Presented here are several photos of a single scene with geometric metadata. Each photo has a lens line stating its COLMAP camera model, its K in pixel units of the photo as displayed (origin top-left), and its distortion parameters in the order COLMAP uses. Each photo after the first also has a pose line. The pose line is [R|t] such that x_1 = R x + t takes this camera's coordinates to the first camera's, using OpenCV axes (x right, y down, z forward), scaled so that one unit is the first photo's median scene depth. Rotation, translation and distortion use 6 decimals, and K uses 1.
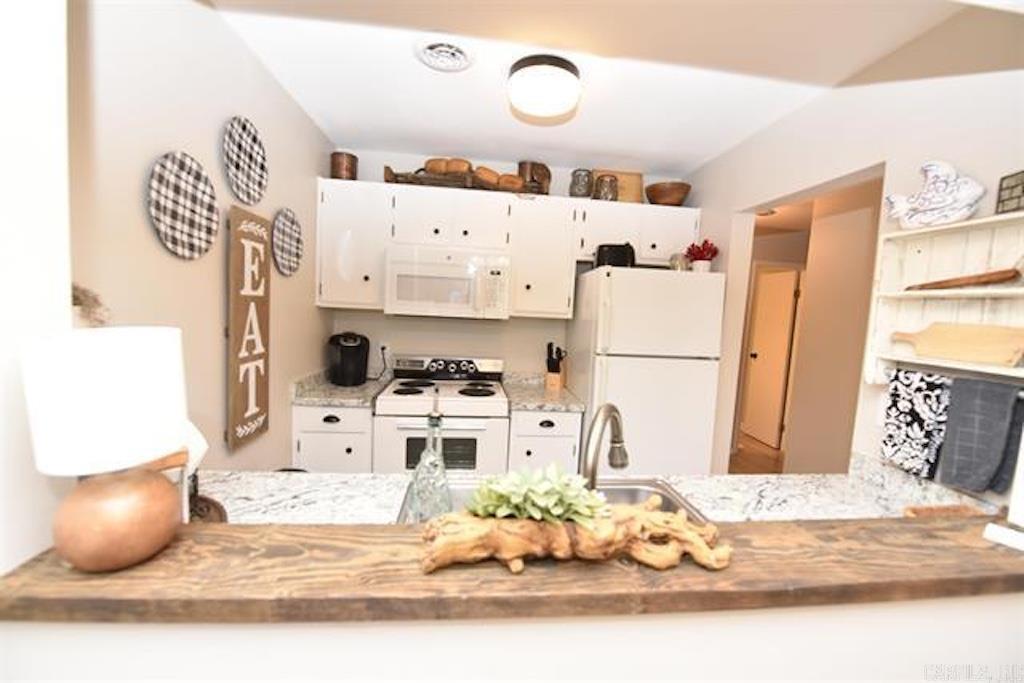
lens RADIAL K [[410.8, 0, 515.6], [0, 410.8, 340.4], [0, 0, 1]] dist [-0.000870, -0.000065]
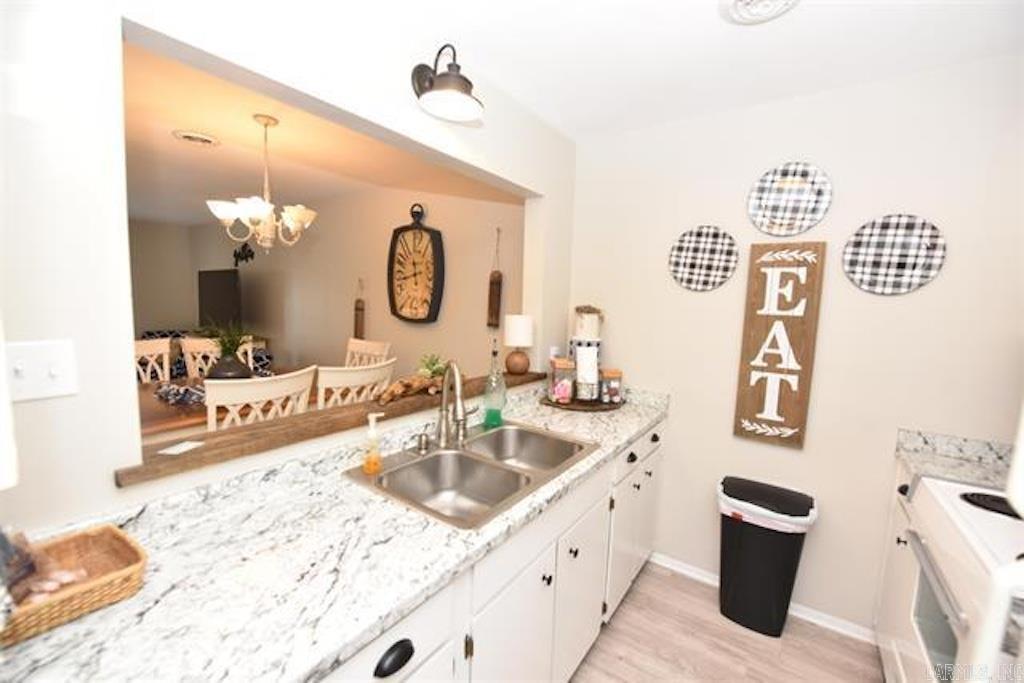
lens RADIAL K [[410.8, 0, 514.4], [0, 410.8, 341.5], [0, 0, 1]] dist [-0.000870, -0.000065]
pose [[-0.656161, -0.002678, -0.754616, 0.809344], [-0.129096, 0.985650, 0.108756, -0.076818], [0.743496, 0.168780, -0.647091, 1.404331]]
